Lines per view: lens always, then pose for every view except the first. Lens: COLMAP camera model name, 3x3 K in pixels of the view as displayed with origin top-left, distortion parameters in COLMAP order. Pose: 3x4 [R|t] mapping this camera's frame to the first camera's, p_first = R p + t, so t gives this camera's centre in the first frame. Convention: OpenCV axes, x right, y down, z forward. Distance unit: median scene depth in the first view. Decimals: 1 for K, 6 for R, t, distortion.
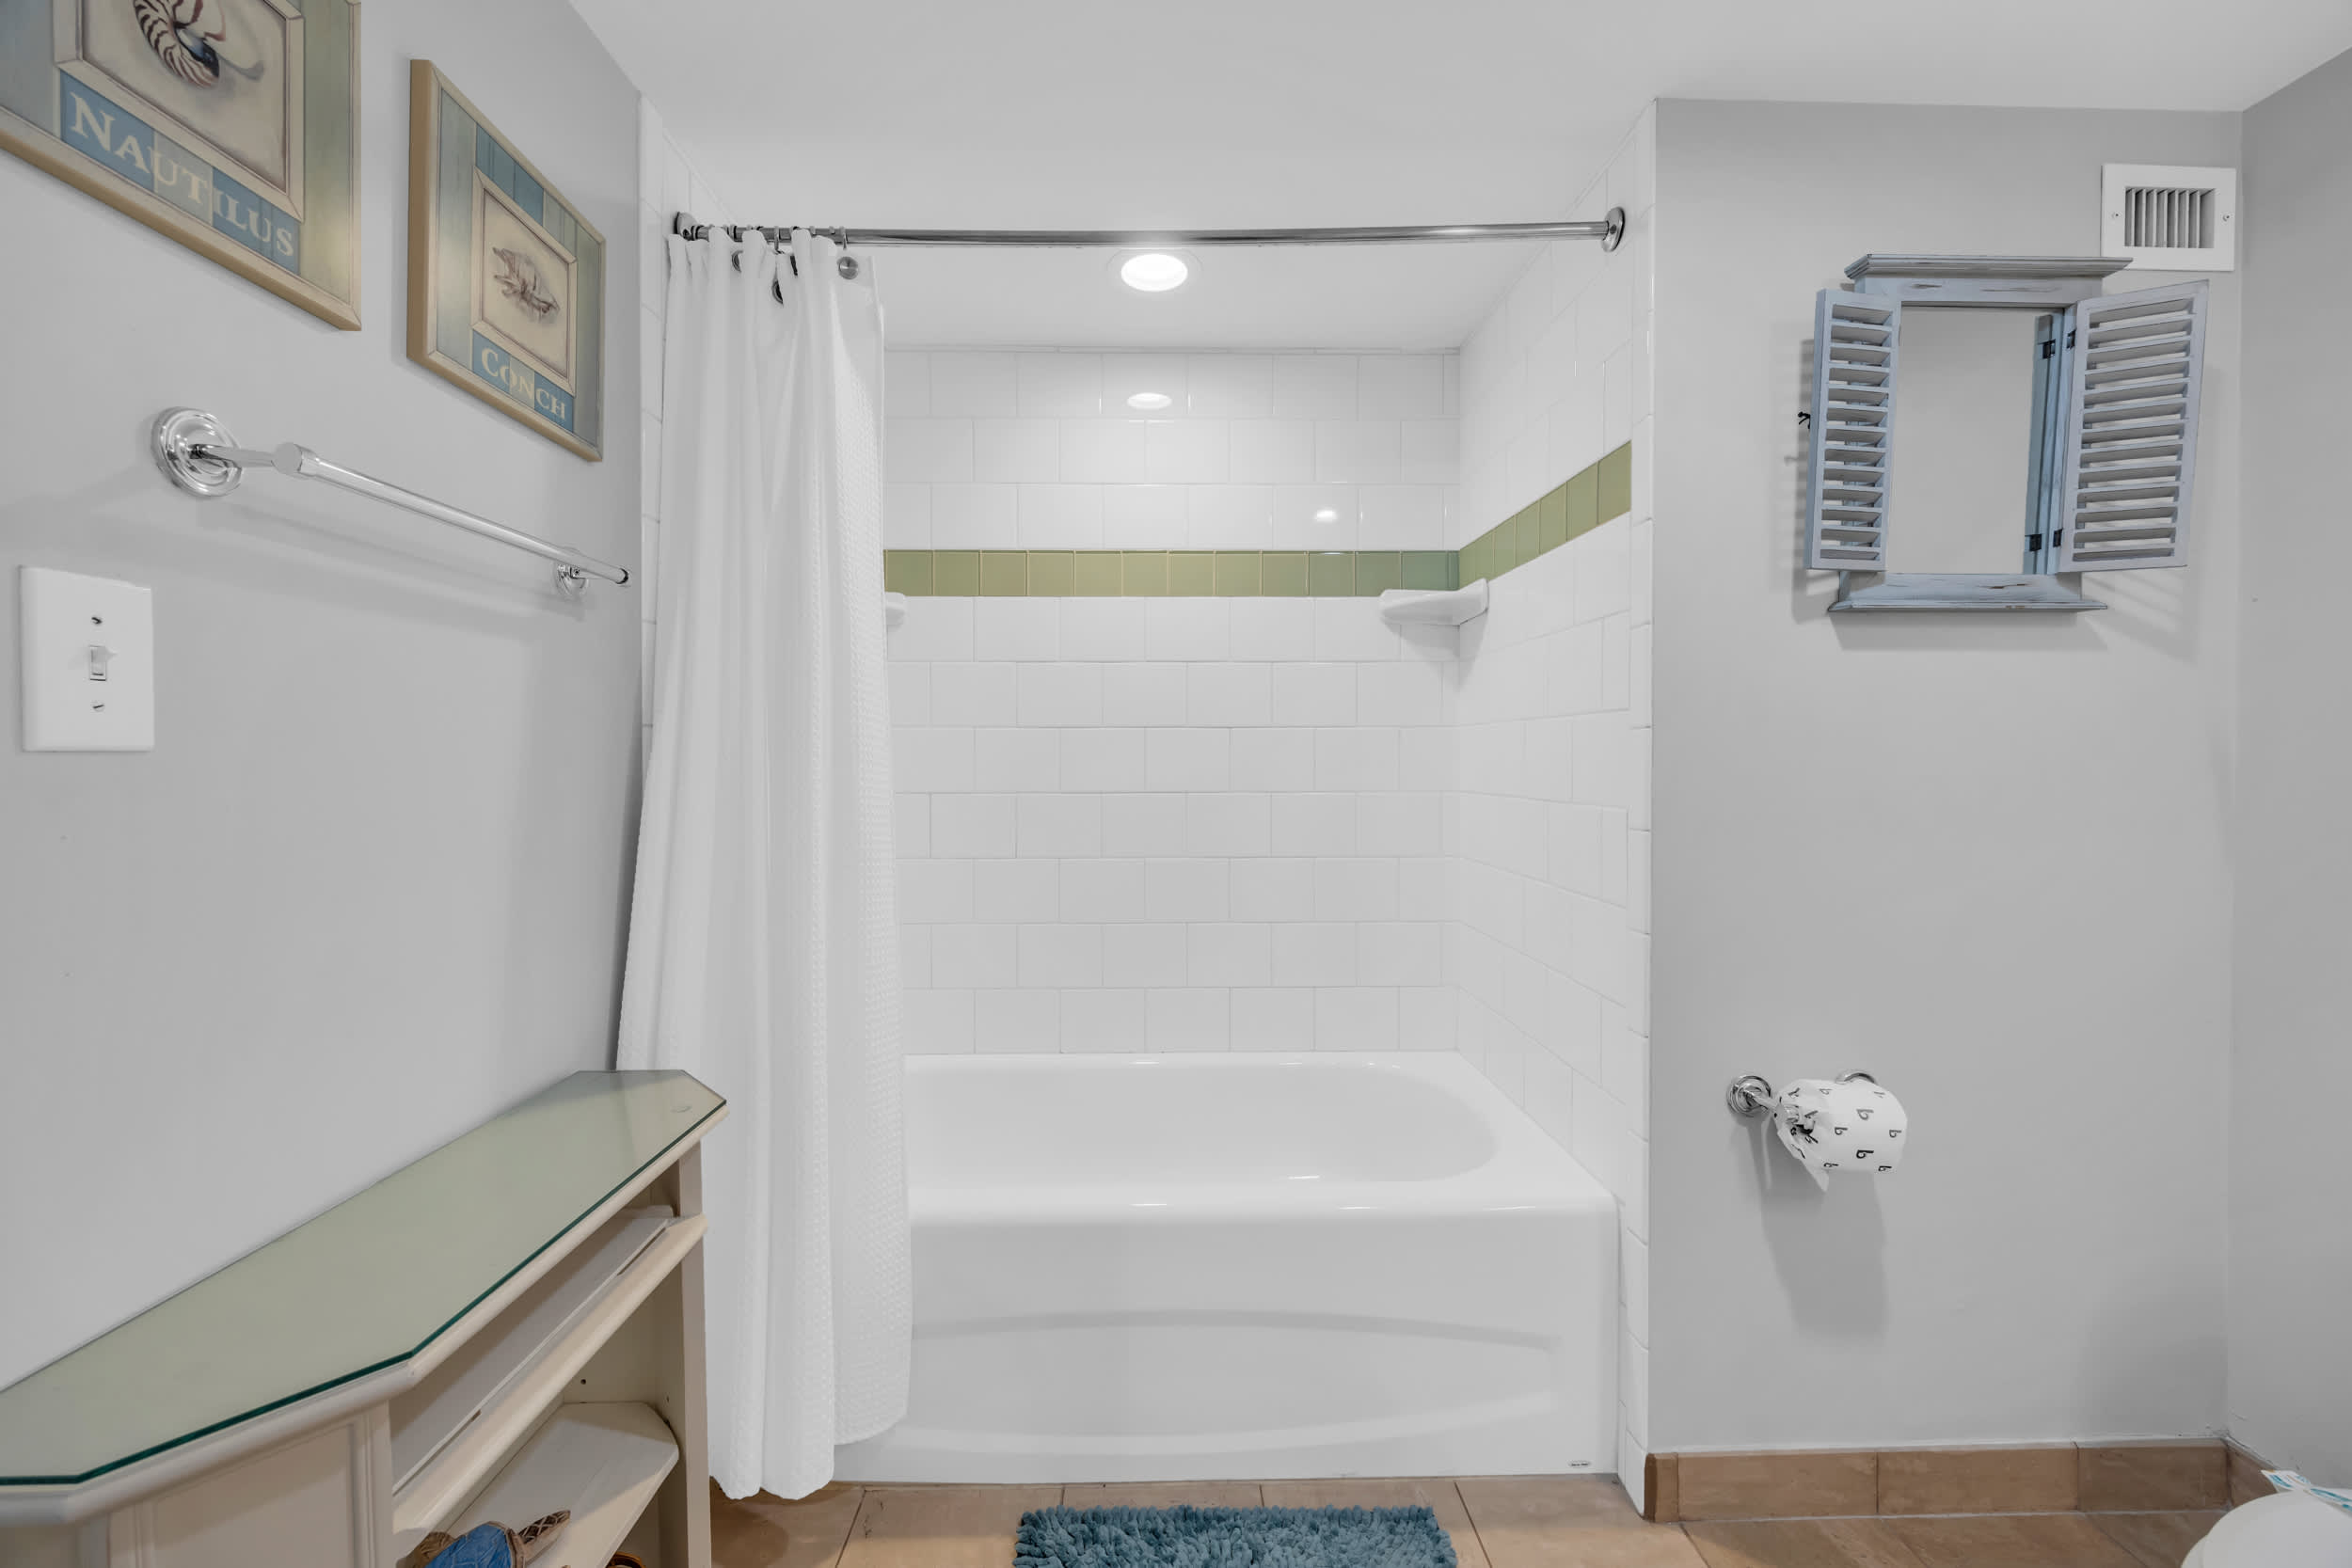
lens RADIAL K [[912.0, 0, 1174.4], [0, 912.0, 772.9], [0, 0, 1]] dist [-0.002413, 0.000013]
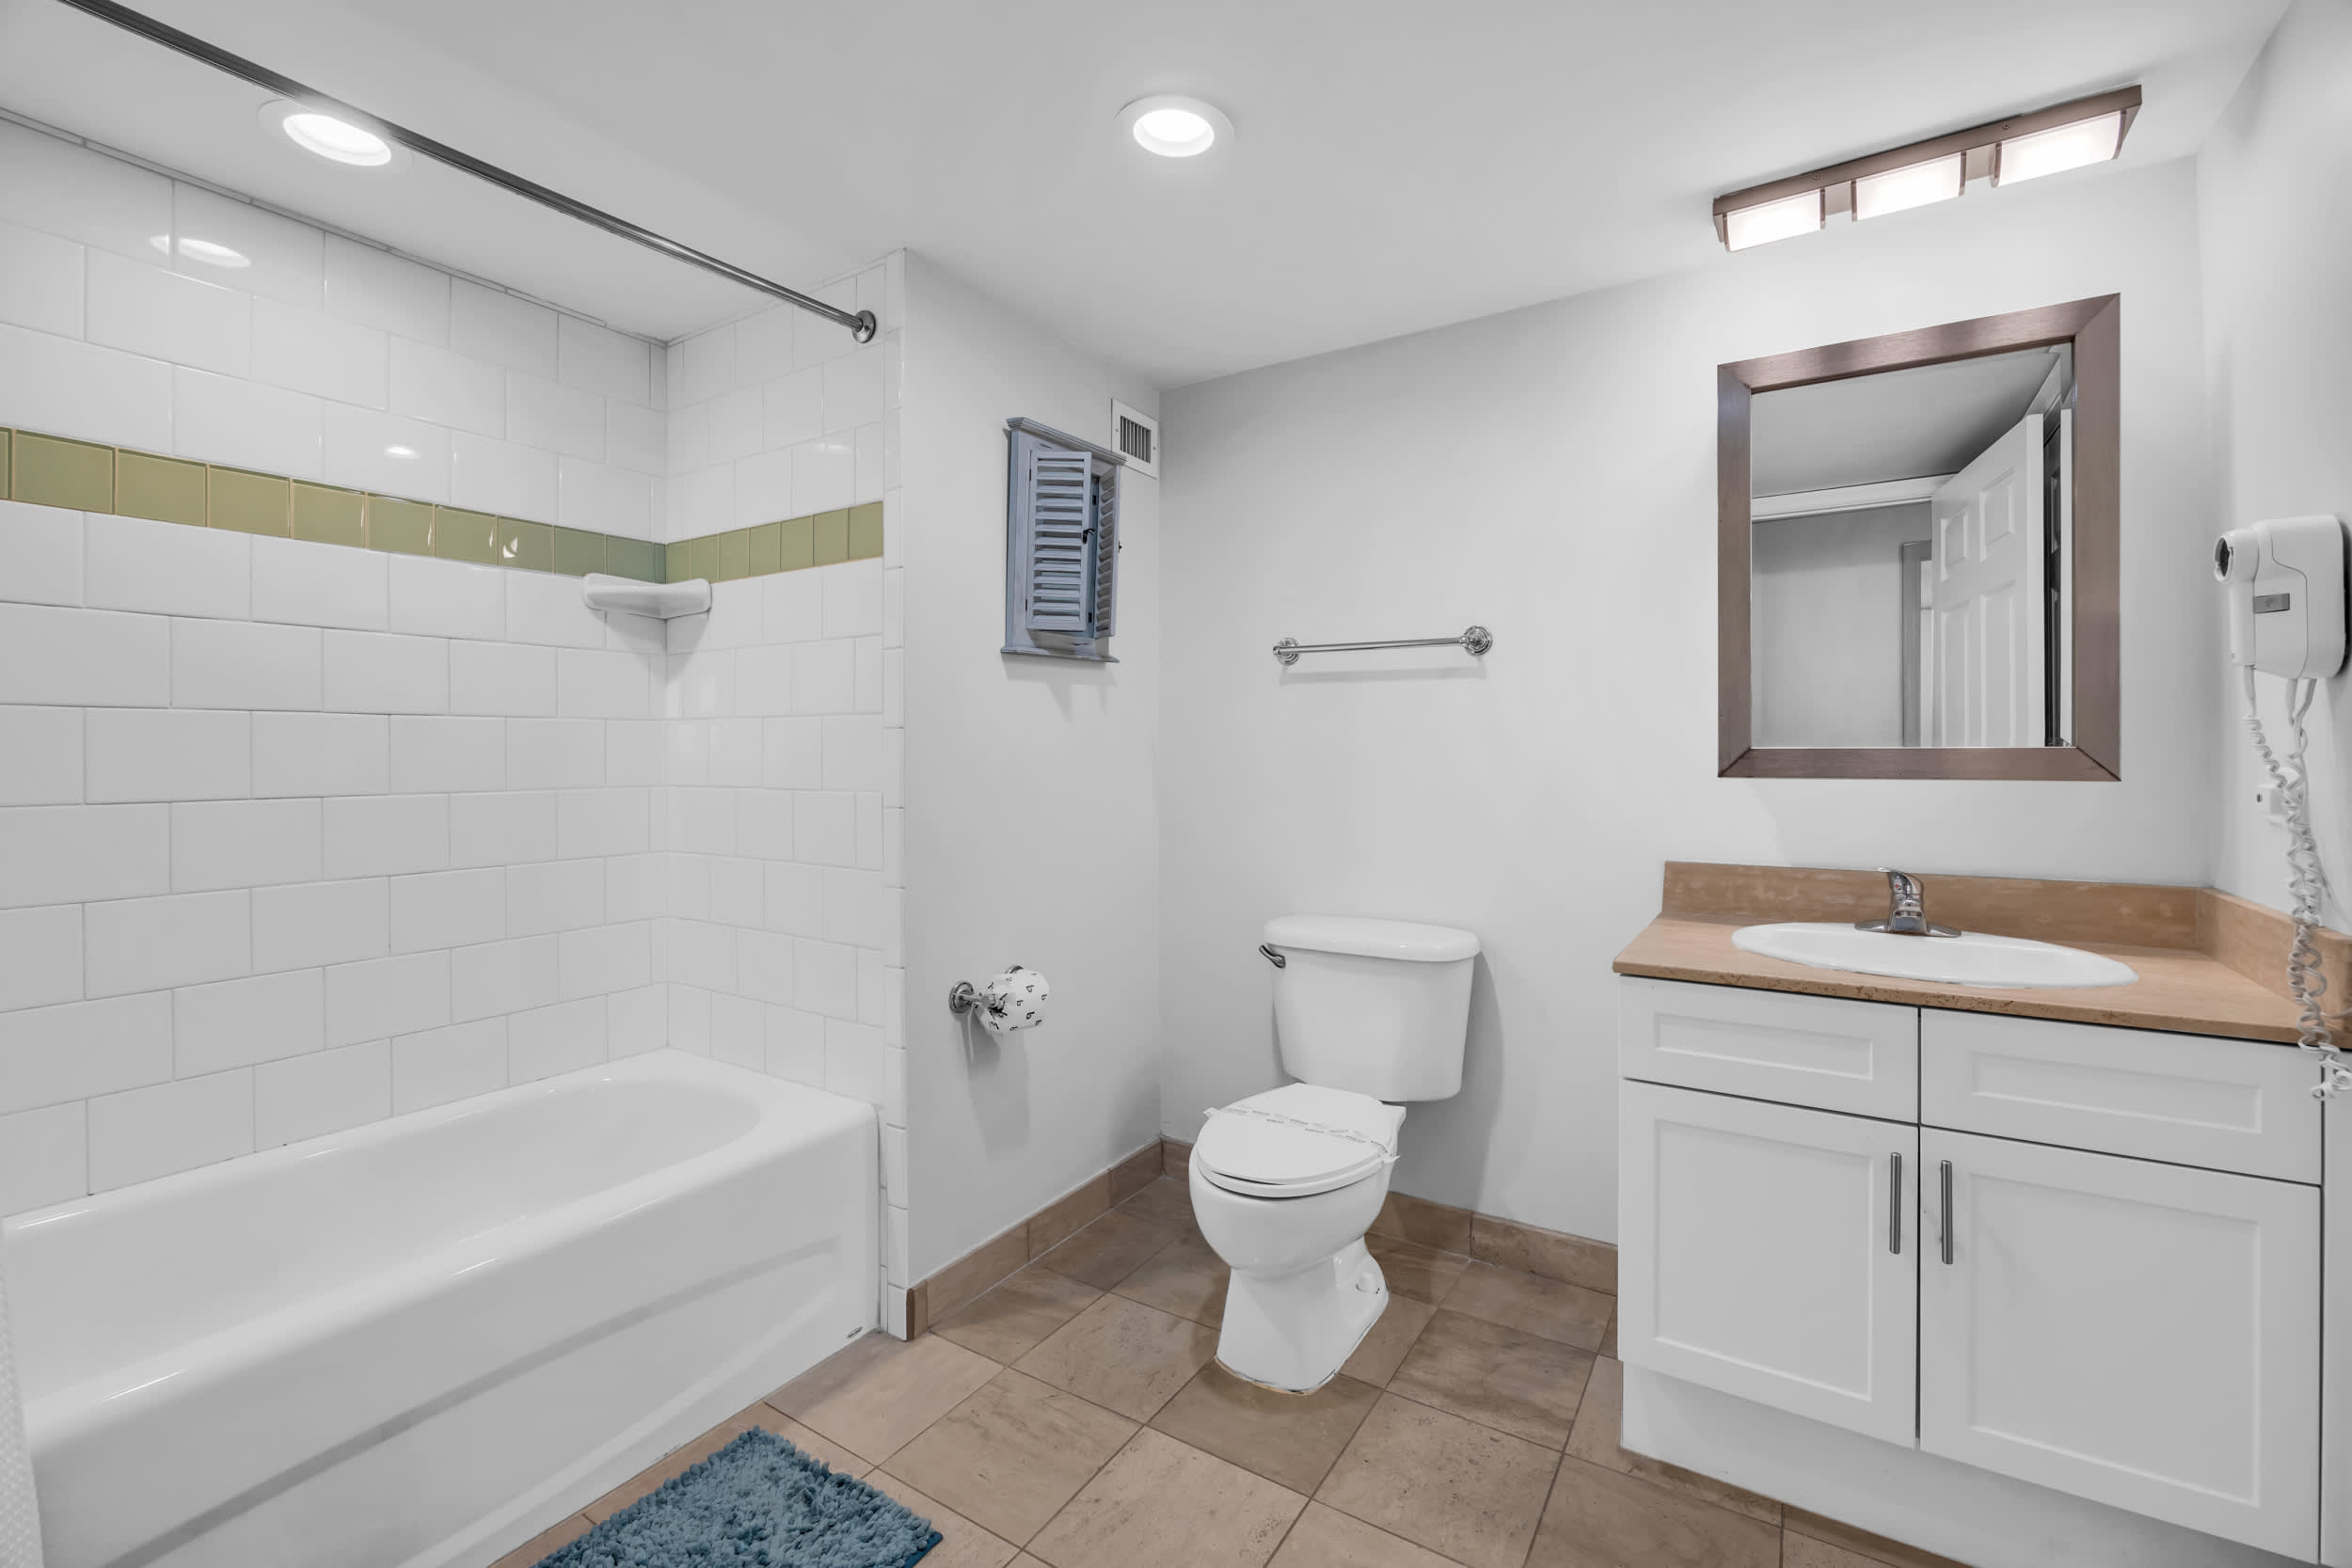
lens RADIAL K [[1148.5, 0, 1155.5], [0, 1148.5, 766.9], [0, 0, 1]] dist [-0.003775, 0.000070]
pose [[0.534812, -0.012916, 0.844872, -0.654931], [0.013267, 0.999888, 0.006888, -0.001940], [-0.844867, 0.007525, 0.534924, -0.173969]]
